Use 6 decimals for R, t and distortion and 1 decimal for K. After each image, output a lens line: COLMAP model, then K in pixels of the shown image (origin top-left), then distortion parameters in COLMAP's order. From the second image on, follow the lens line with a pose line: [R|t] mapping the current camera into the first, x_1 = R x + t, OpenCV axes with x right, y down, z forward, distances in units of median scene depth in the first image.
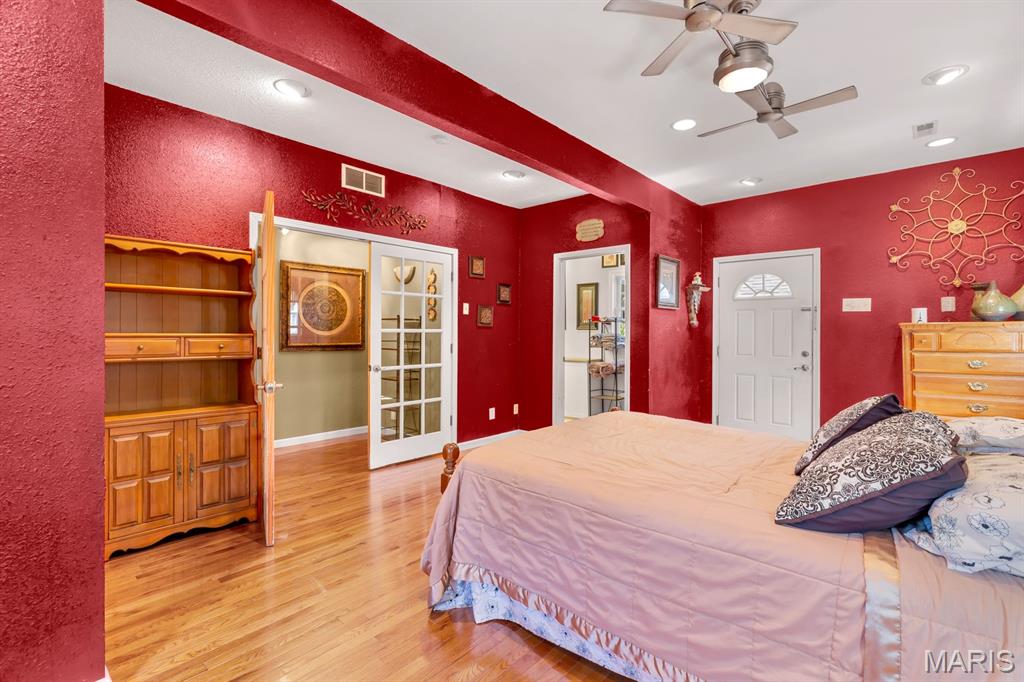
lens RADIAL K [[460.5, 0, 512.6], [0, 460.5, 336.1], [0, 0, 1]] dist [0.002601, 0.001639]
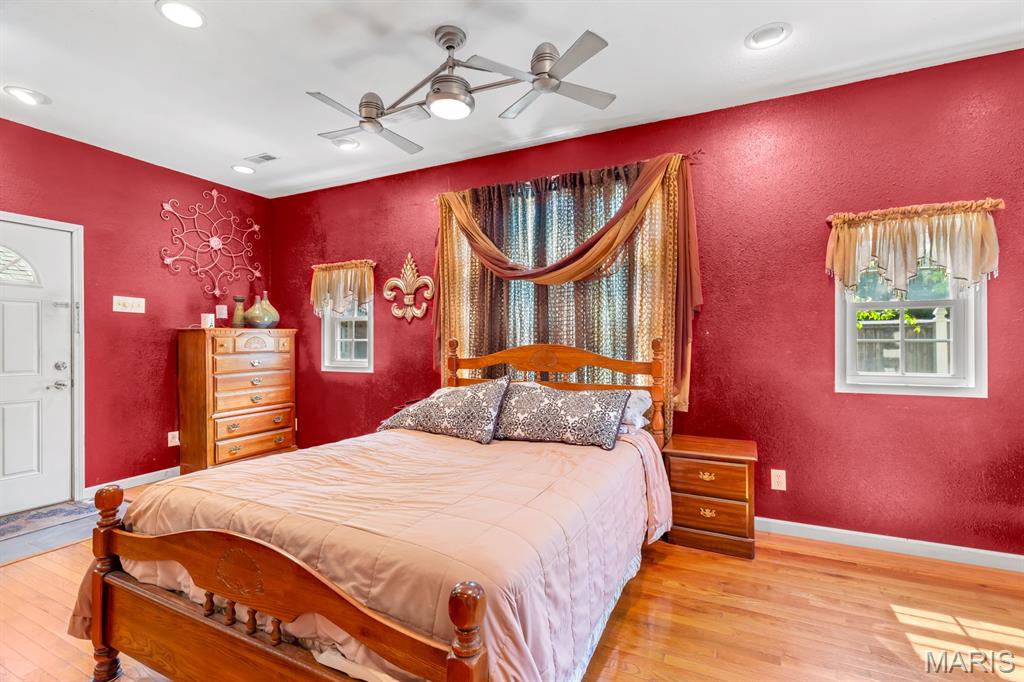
lens RADIAL K [[460.5, 0, 513.0], [0, 460.5, 340.7], [0, 0, 1]] dist [0.002601, 0.001639]
pose [[-0.270856, -0.006234, 0.962600, -0.314840], [0.004163, 0.999962, 0.007648, -0.004530], [-0.962611, 0.006078, -0.270820, 0.611755]]
